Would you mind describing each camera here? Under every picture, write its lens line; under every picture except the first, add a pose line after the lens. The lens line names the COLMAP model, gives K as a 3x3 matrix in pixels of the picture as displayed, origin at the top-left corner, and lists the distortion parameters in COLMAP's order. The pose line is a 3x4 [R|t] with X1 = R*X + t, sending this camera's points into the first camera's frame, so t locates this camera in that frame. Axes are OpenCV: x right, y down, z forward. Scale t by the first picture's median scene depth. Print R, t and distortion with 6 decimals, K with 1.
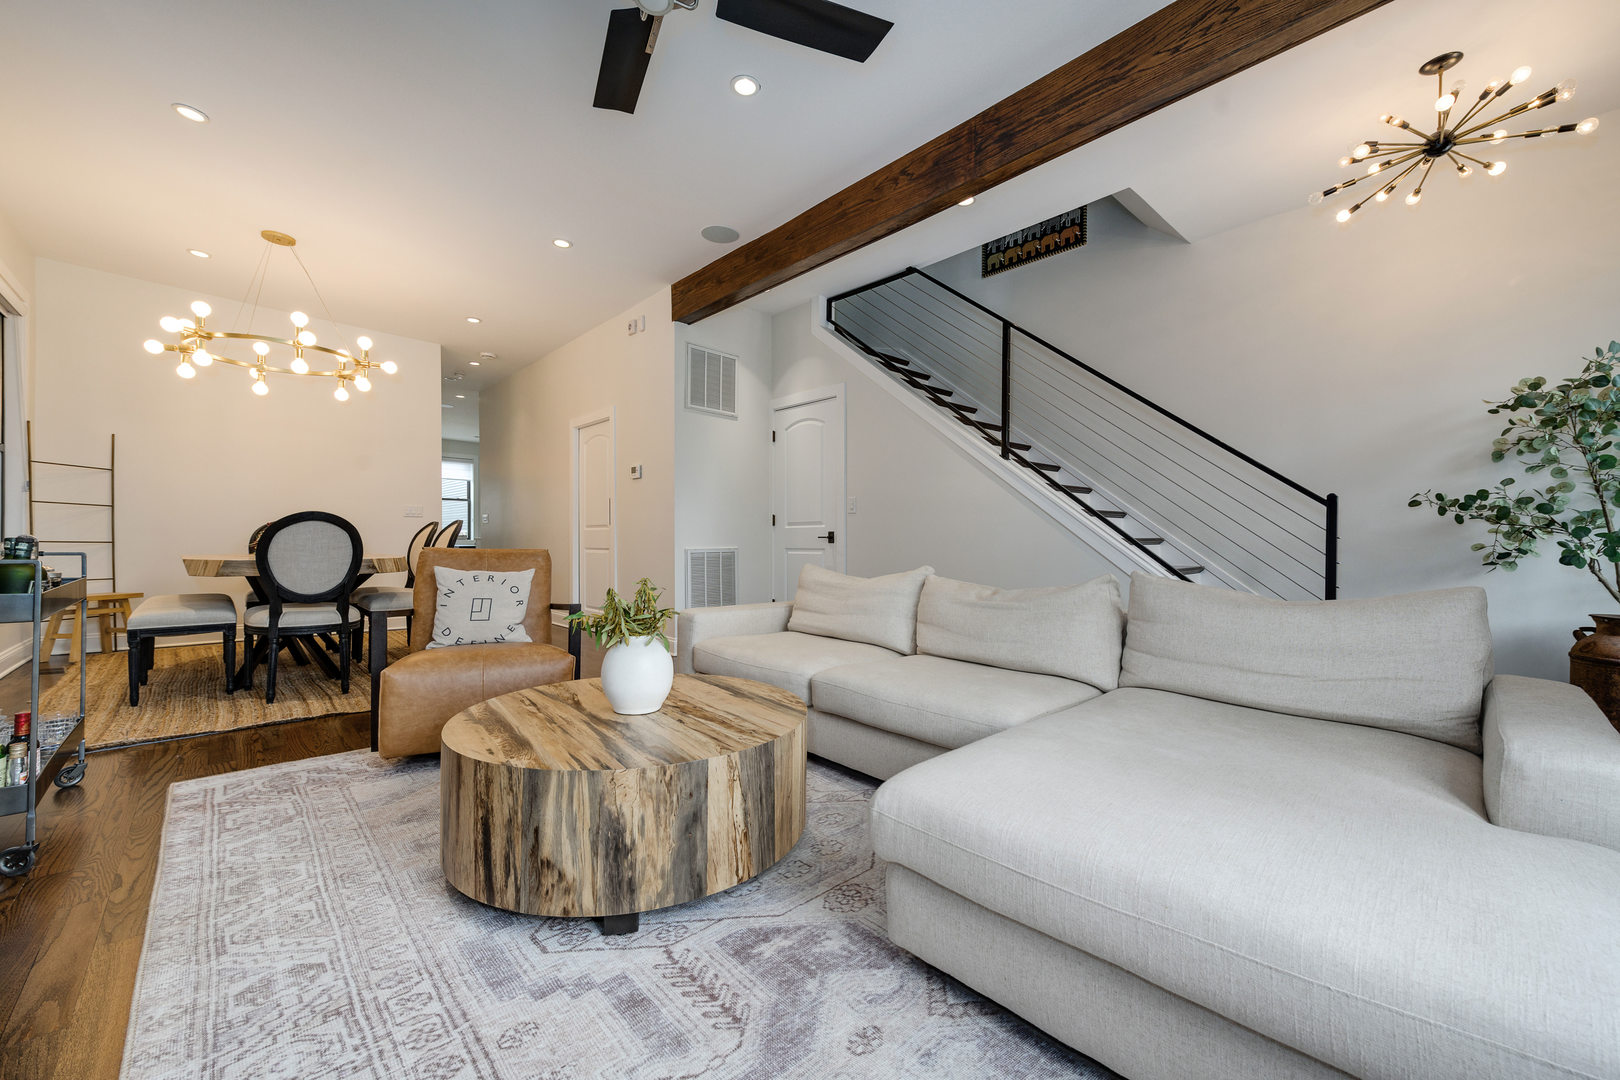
lens RADIAL K [[617.3, 0, 810.0], [0, 617.3, 540.0], [0, 0, 1]] dist [0.014041, 0.000002]
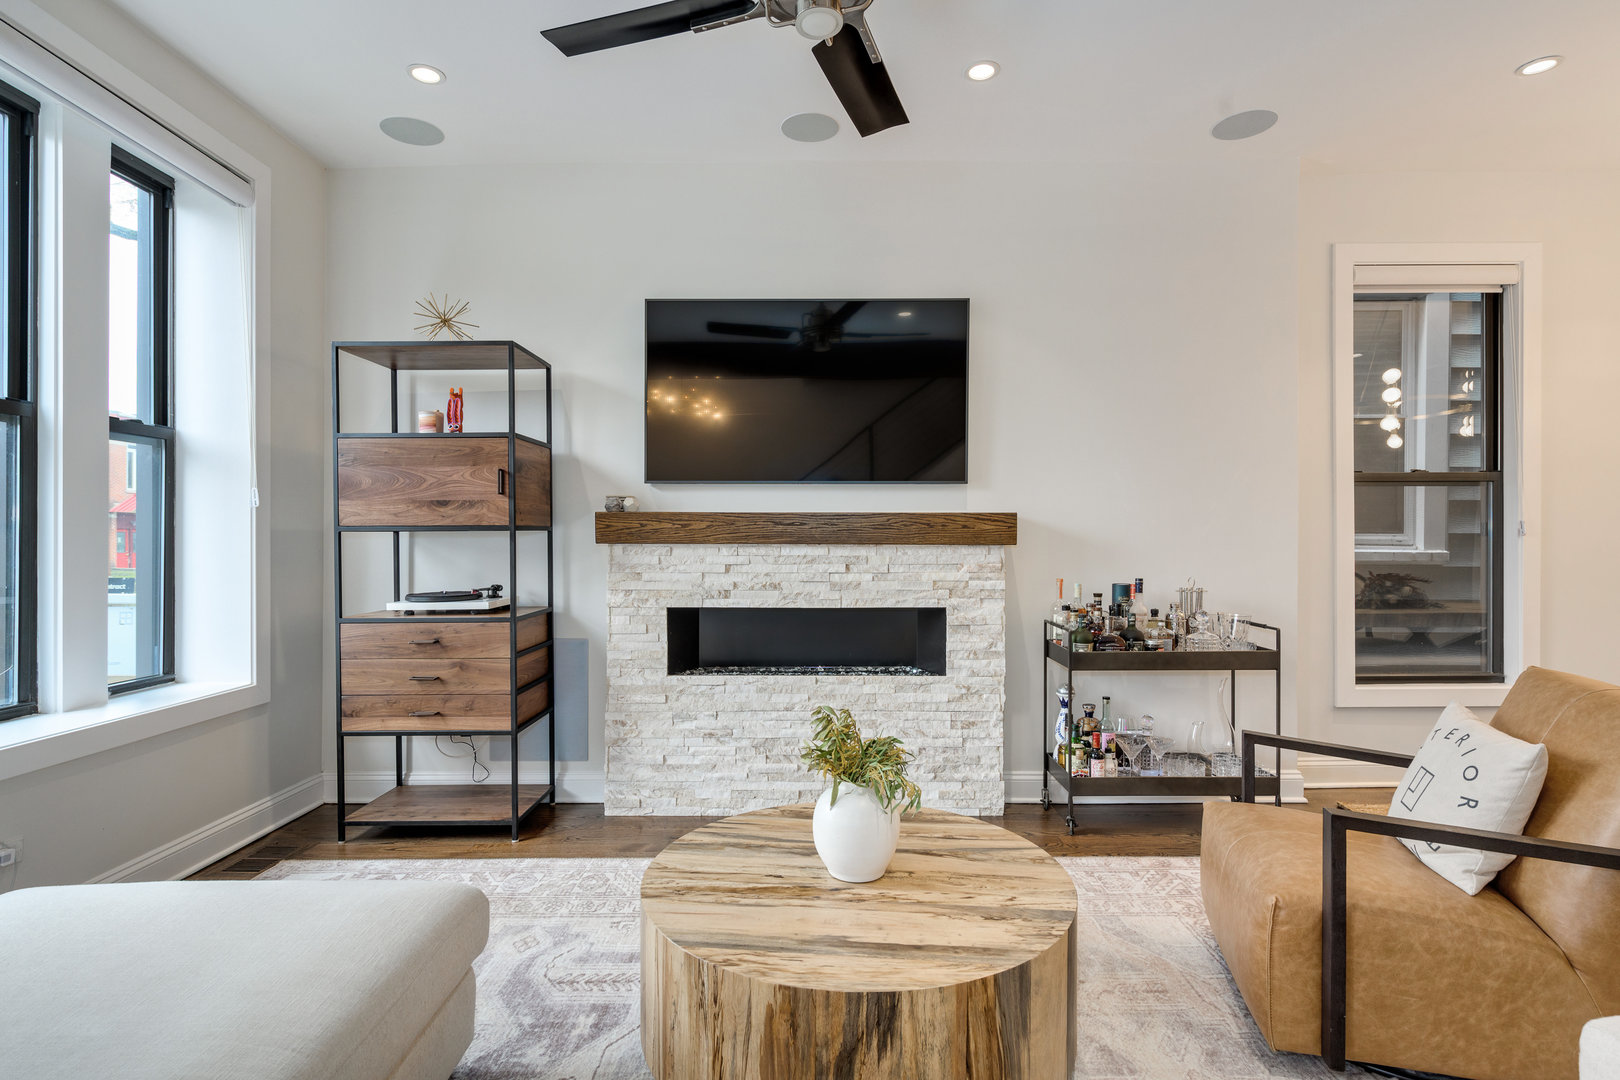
lens RADIAL K [[787.1, 0, 810.0], [0, 787.1, 540.0], [0, 0, 1]] dist [0.003541, -0.000182]
pose [[-0.683128, -0.008602, -0.730248, 0.551380], [-0.005086, 0.999962, -0.007021, -0.159848], [0.730281, -0.001082, -0.683146, 1.779508]]
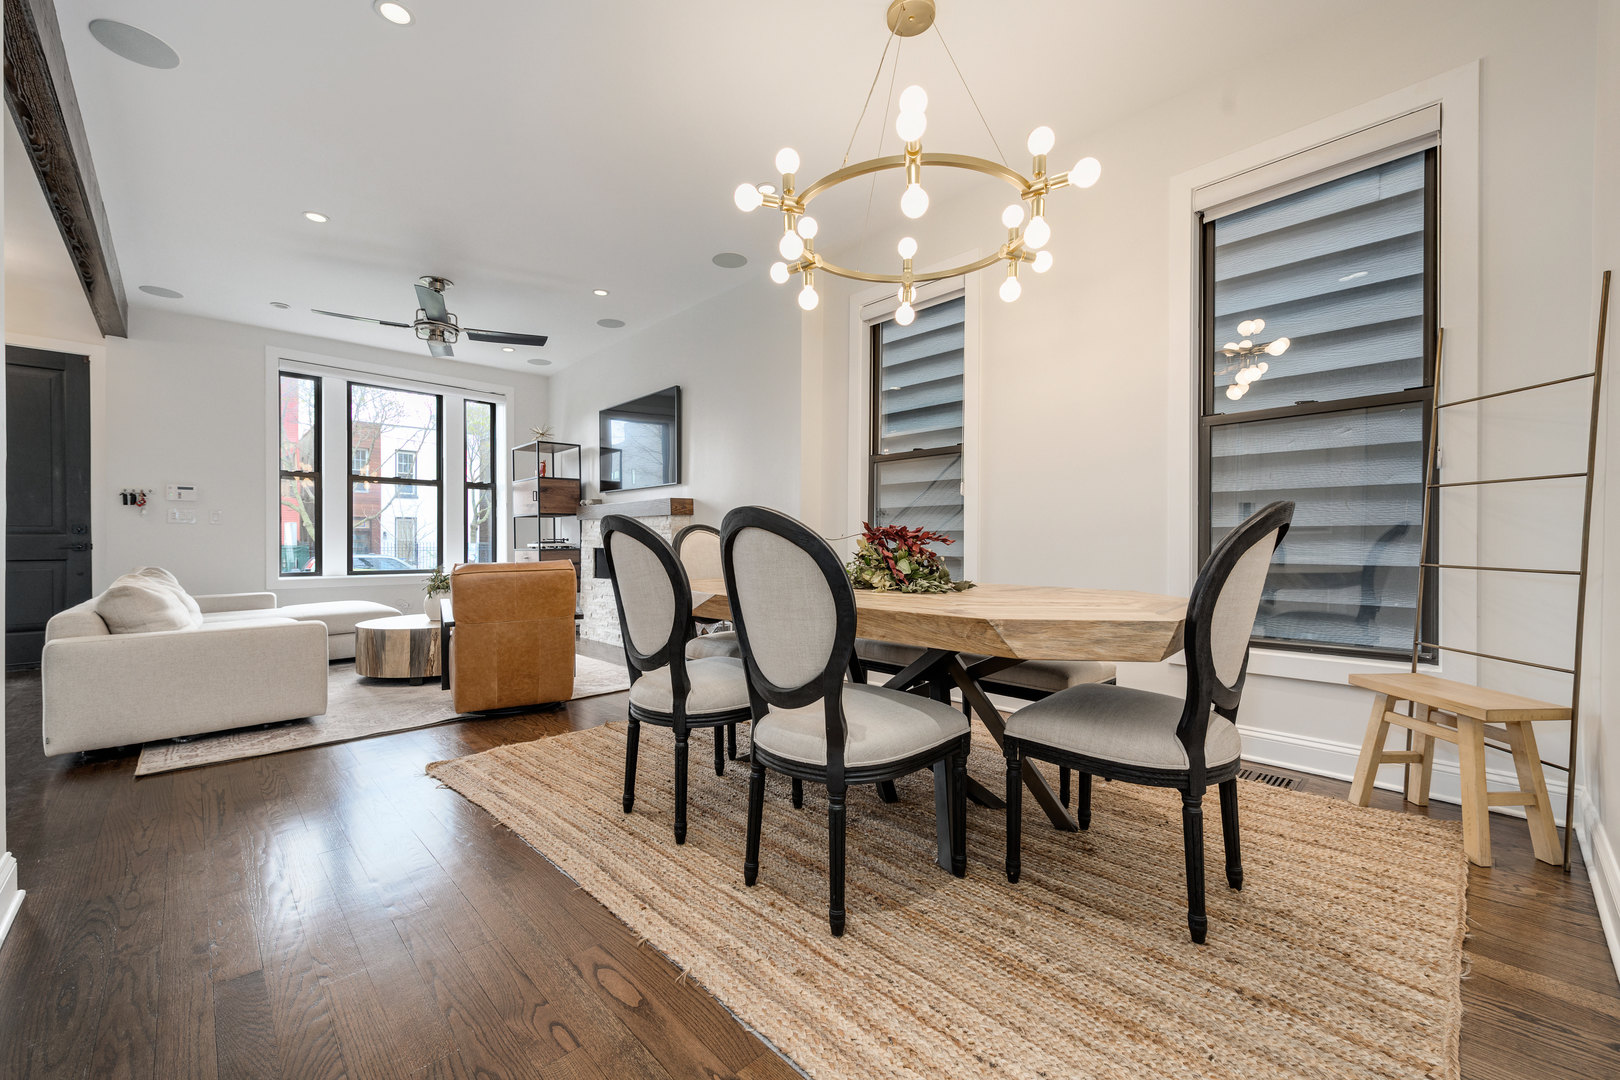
lens RADIAL K [[646.2, 0, 810.0], [0, 646.2, 540.0], [0, 0, 1]] dist [-0.000358, -0.000188]
pose [[-0.999904, -0.006436, -0.012306, -1.848439], [-0.006430, 0.999979, -0.000498, -0.052801], [0.012309, -0.000419, -0.999924, 3.845741]]
